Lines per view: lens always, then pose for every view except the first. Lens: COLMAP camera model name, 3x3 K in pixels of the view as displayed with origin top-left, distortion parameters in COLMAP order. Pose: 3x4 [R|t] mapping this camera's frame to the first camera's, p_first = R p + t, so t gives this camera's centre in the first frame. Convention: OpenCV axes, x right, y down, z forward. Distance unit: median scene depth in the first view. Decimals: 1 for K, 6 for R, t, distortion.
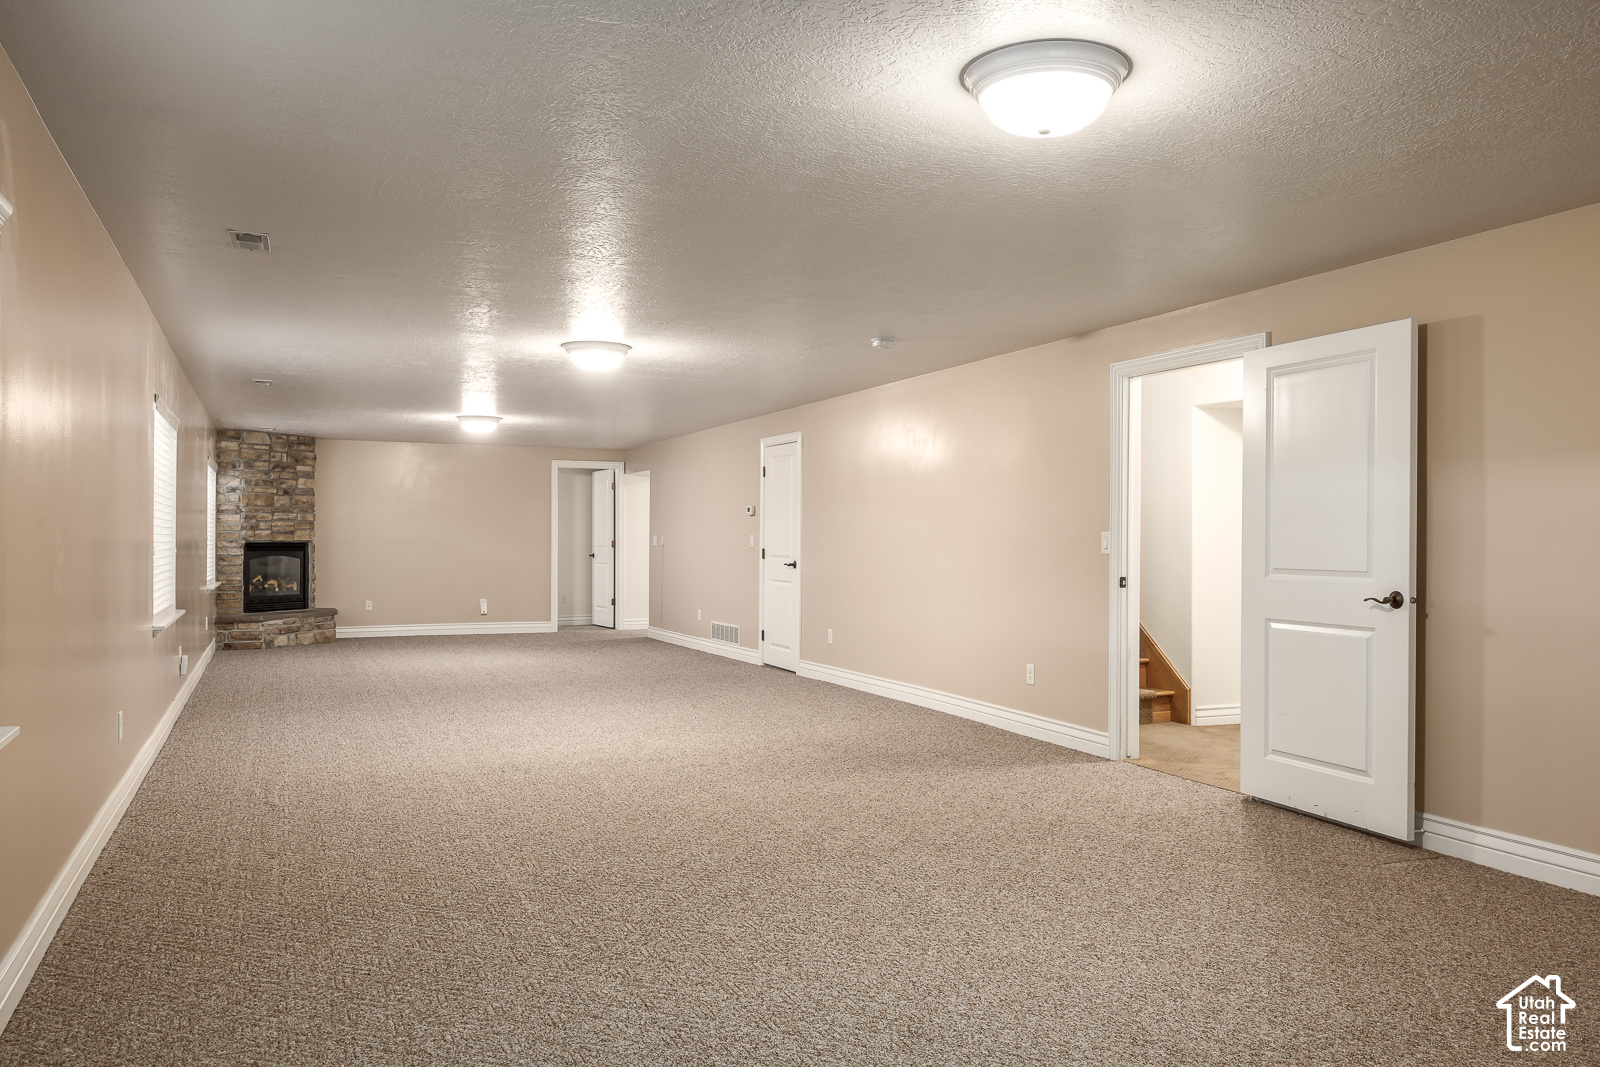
lens RADIAL K [[1201.7, 0, 800.0], [0, 1201.7, 536.6], [0, 0, 1]] dist [0.000026, 0.000005]
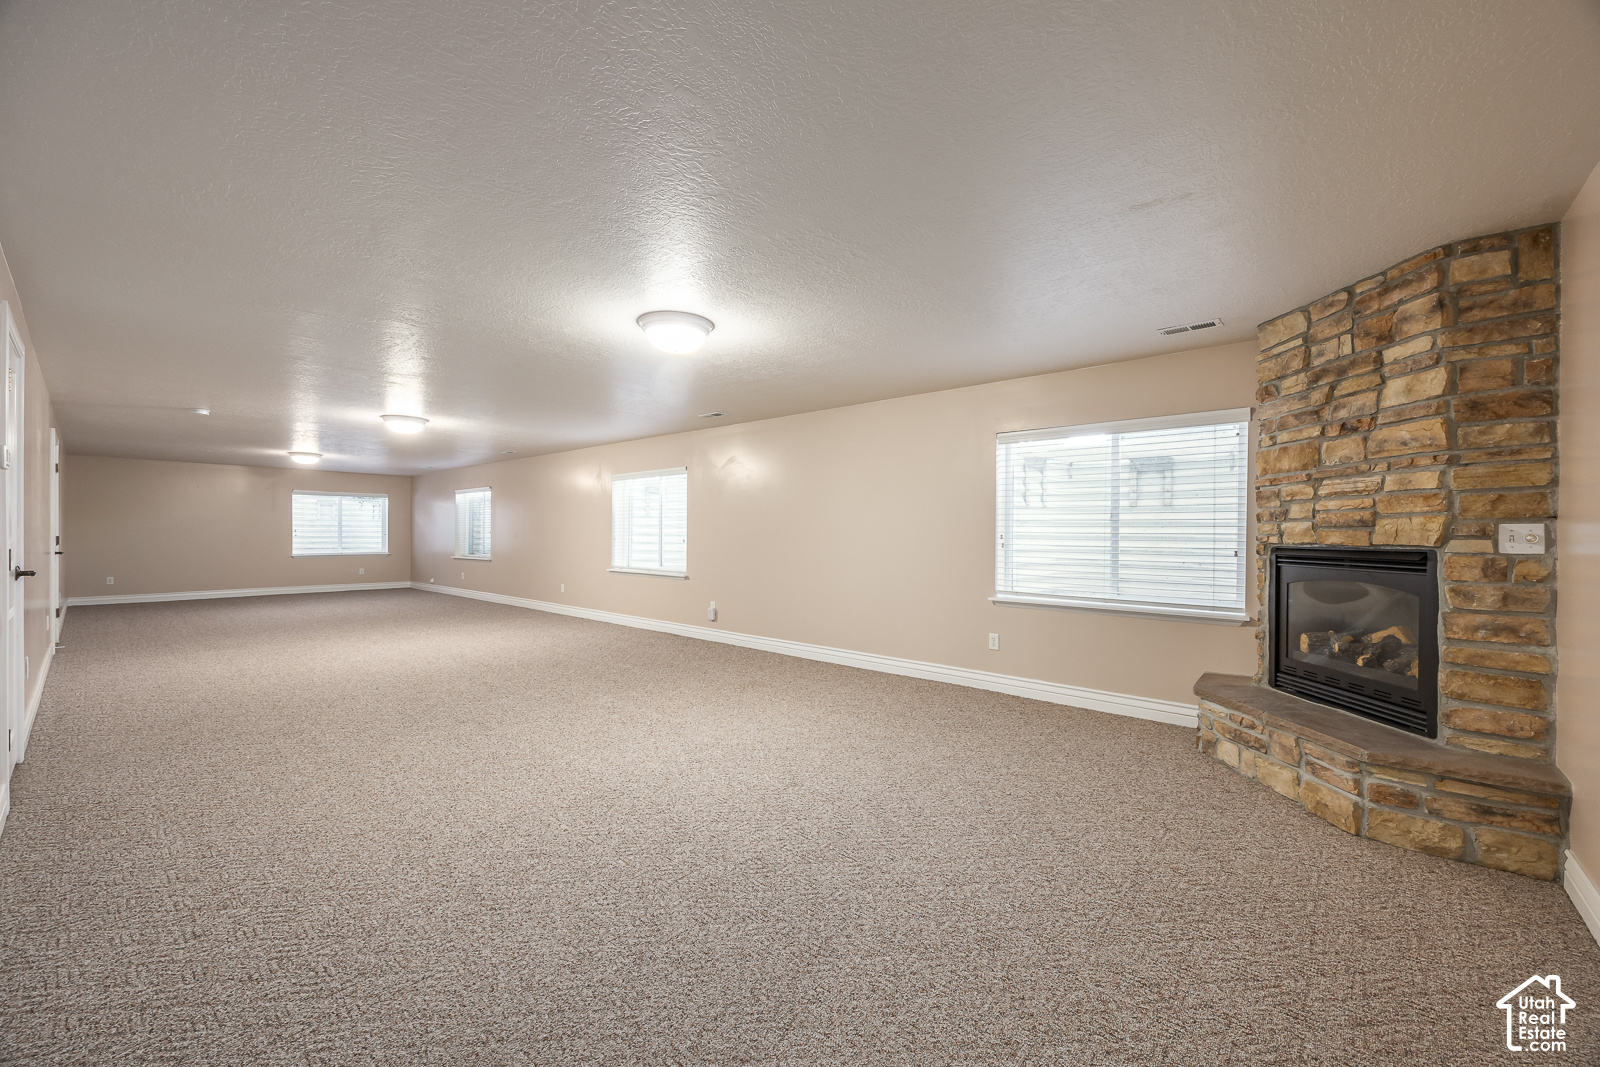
lens RADIAL K [[625.6, 0, 800.5], [0, 625.6, 536.0], [0, 0, 1]] dist [0.001201, 0.000051]
pose [[-0.904975, -0.001893, -0.425460, -0.167425], [-0.001752, 0.999998, -0.000724, 0.000913], [0.425461, 0.000090, -0.904977, 1.125154]]
